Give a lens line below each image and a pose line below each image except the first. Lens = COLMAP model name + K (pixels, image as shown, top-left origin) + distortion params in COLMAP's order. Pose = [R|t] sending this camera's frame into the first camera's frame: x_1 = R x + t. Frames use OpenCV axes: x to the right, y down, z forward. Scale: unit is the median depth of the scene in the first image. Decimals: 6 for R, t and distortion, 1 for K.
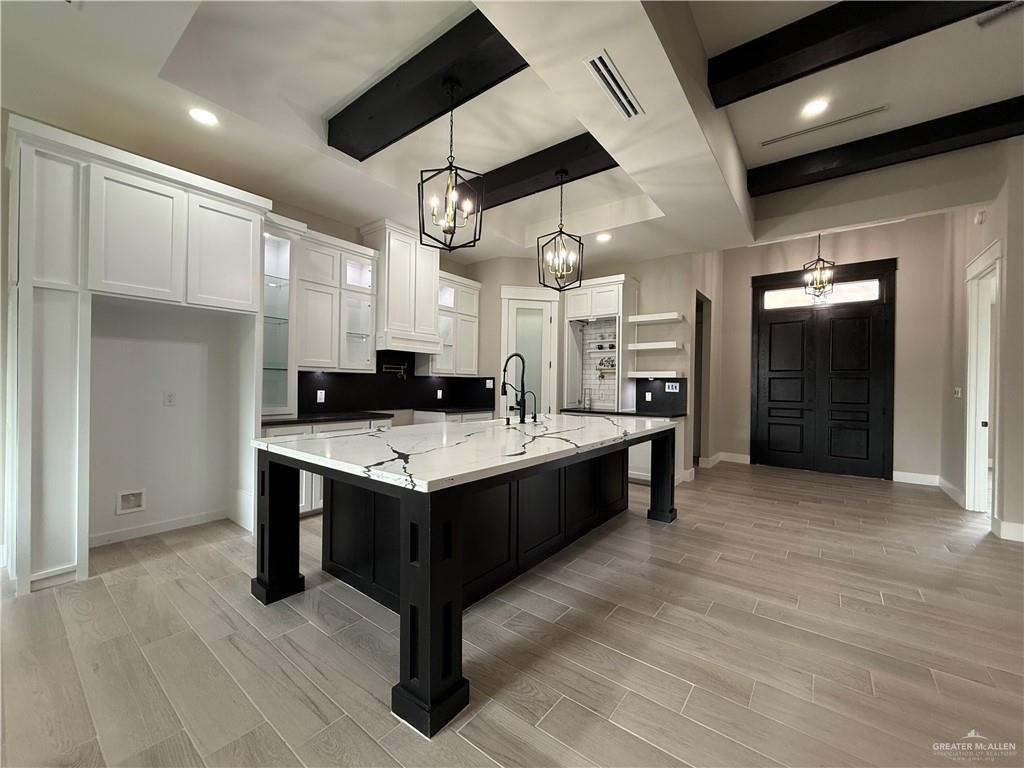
lens RADIAL K [[409.1, 0, 507.2], [0, 409.1, 383.9], [0, 0, 1]] dist [0.002480, -0.000175]
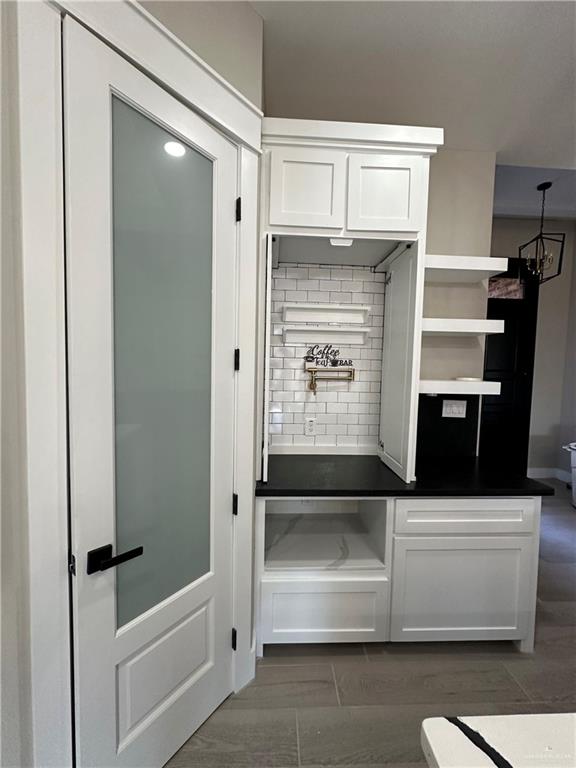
lens RADIAL K [[304.8, 0, 285.5], [0, 304.8, 383.2], [0, 0, 1]] dist [-0.000352, -0.000116]
pose [[0.763858, -0.034651, 0.644454, -0.014931], [-0.011514, 0.997667, 0.067289, -0.048800], [-0.645282, -0.058819, 0.761677, 0.852470]]
